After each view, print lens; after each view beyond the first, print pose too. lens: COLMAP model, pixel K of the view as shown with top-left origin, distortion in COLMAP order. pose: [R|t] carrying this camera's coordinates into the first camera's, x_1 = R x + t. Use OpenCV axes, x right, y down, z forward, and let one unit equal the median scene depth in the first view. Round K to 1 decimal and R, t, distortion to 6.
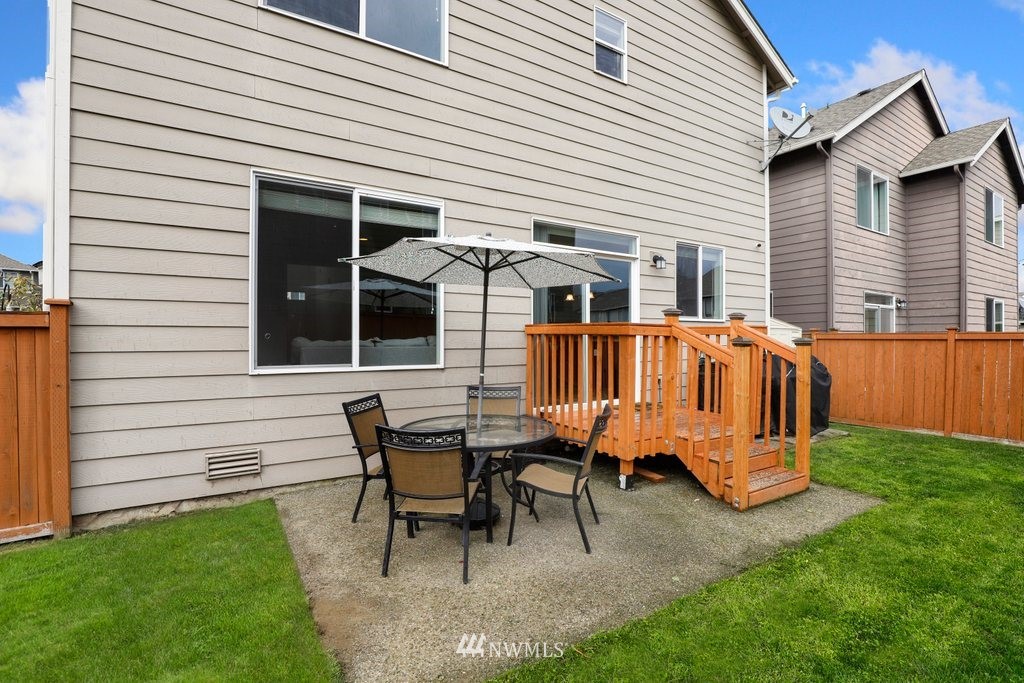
lens RADIAL K [[476.6, 0, 523.1], [0, 476.6, 340.7], [0, 0, 1]] dist [-0.026888, 0.002003]
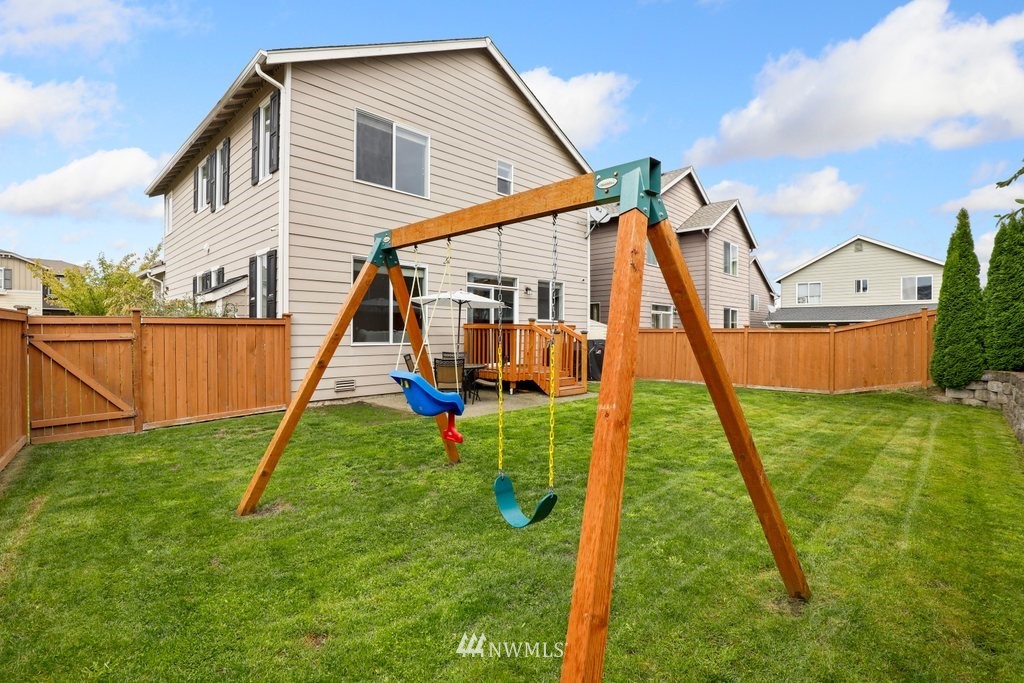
lens RADIAL K [[476.6, 0, 511.4], [0, 476.6, 337.0], [0, 0, 1]] dist [-0.026888, 0.002003]
pose [[0.975317, 0.001919, 0.220803, -0.206280], [-0.003152, 0.999981, 0.005231, 0.009446], [-0.220789, -0.005798, 0.975304, -0.862672]]
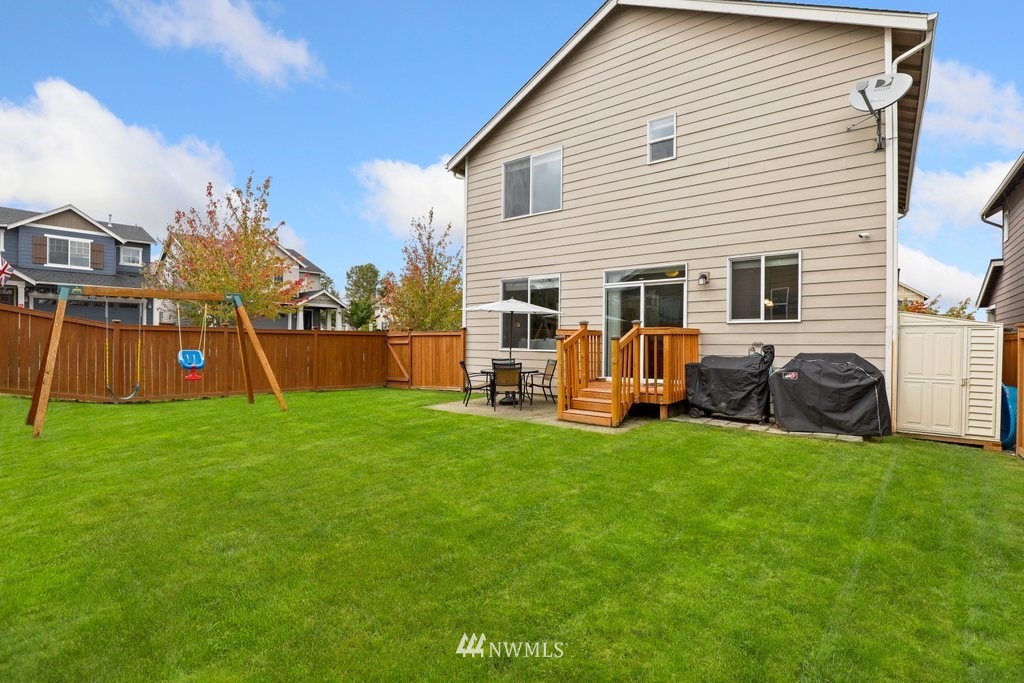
lens RADIAL K [[476.6, 0, 512.4], [0, 476.6, 343.3], [0, 0, 1]] dist [-0.026888, 0.002003]
pose [[0.319338, 0.005162, -0.947627, 1.376963], [-0.010608, 0.999942, 0.001873, 0.012767], [0.947581, 0.009454, 0.319375, 0.087691]]
